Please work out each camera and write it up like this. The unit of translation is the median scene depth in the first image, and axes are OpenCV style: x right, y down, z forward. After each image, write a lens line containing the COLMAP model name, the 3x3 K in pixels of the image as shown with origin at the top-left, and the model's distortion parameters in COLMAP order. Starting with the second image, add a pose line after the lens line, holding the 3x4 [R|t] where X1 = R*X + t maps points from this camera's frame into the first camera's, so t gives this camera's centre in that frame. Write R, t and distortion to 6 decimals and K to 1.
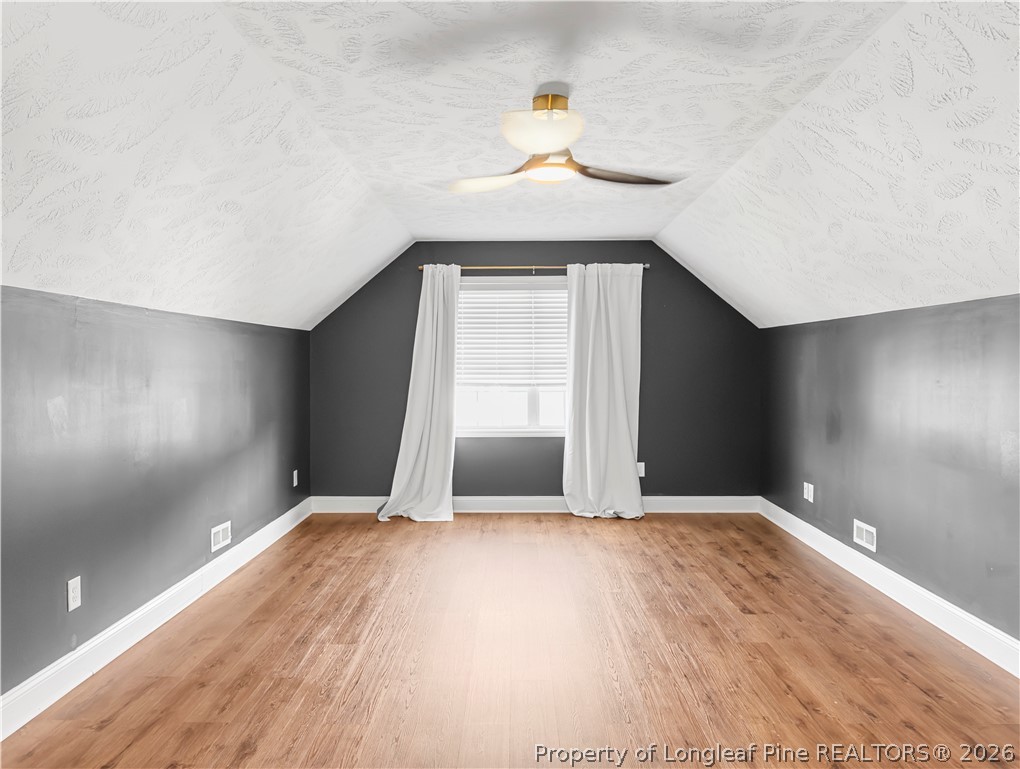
lens RADIAL K [[738.0, 0, 511.5], [0, 738.0, 411.0], [0, 0, 1]] dist [0.004384, -0.001751]
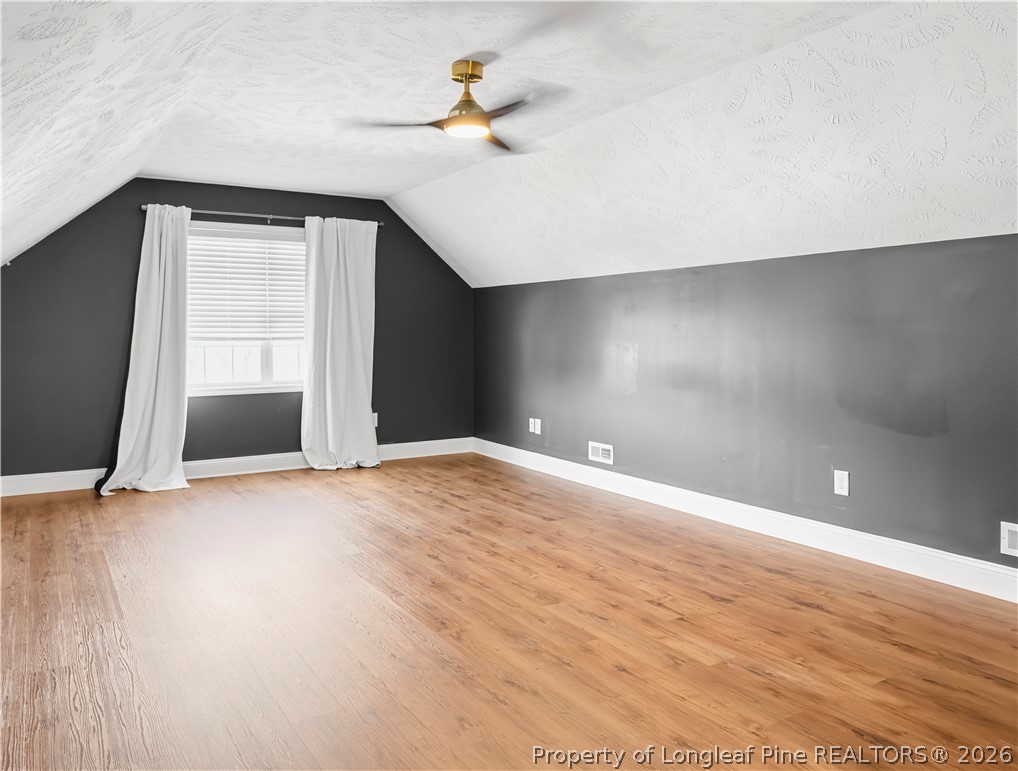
lens RADIAL K [[743.4, 0, 509.0], [0, 743.4, 385.5], [0, 0, 1]] dist [-0.002777, -0.004303]
pose [[0.851425, -0.037705, 0.523120, -0.220358], [0.032946, 0.999288, 0.018403, 0.018775], [-0.523441, 0.001565, 0.852061, 0.006476]]
